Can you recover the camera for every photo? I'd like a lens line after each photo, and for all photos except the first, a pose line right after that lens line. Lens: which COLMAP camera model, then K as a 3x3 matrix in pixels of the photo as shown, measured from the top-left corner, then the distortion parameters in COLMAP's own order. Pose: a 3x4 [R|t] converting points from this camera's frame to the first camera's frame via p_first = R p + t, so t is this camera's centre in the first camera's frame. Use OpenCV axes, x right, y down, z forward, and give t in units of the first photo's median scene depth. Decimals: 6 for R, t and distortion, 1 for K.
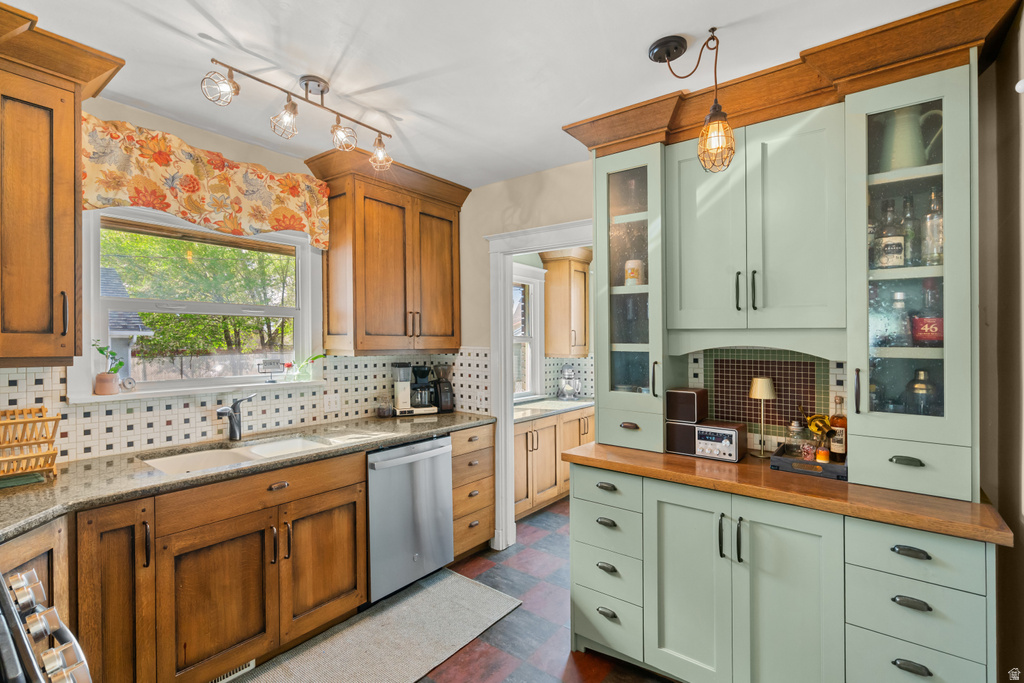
lens RADIAL K [[470.1, 0, 509.6], [0, 470.1, 326.3], [0, 0, 1]] dist [0.002710, 0.001397]
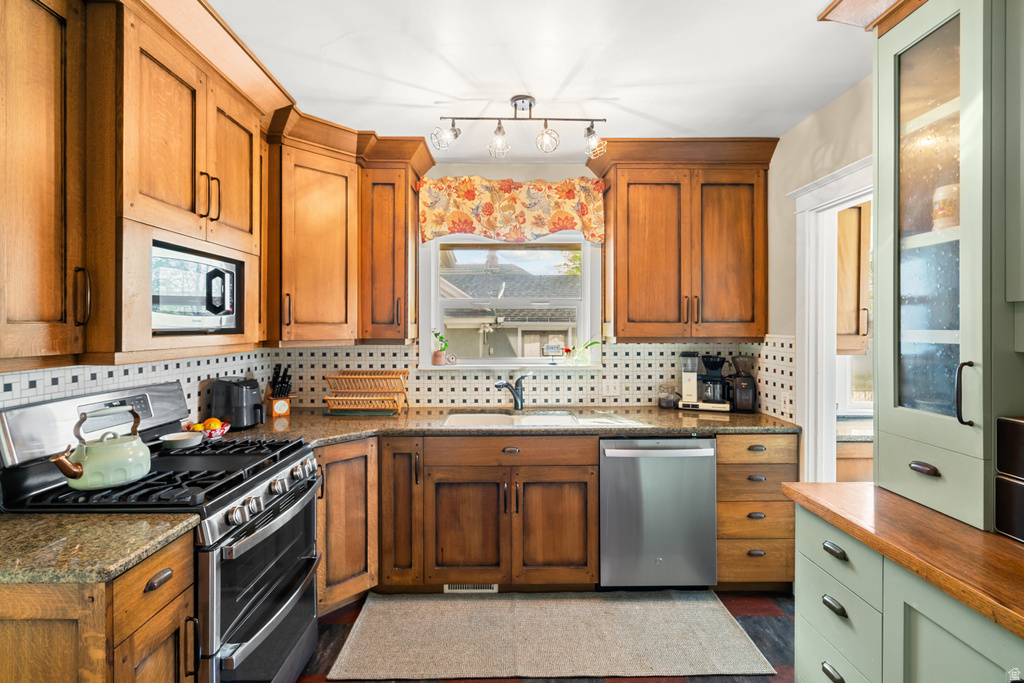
lens RADIAL K [[469.2, 0, 515.0], [0, 469.2, 319.9], [0, 0, 1]] dist [-0.002959, 0.016581]
pose [[0.639176, -0.019317, -0.768818, 0.320507], [0.027195, 0.999627, -0.002506, 0.010032], [0.768579, -0.019306, 0.639463, 0.187563]]
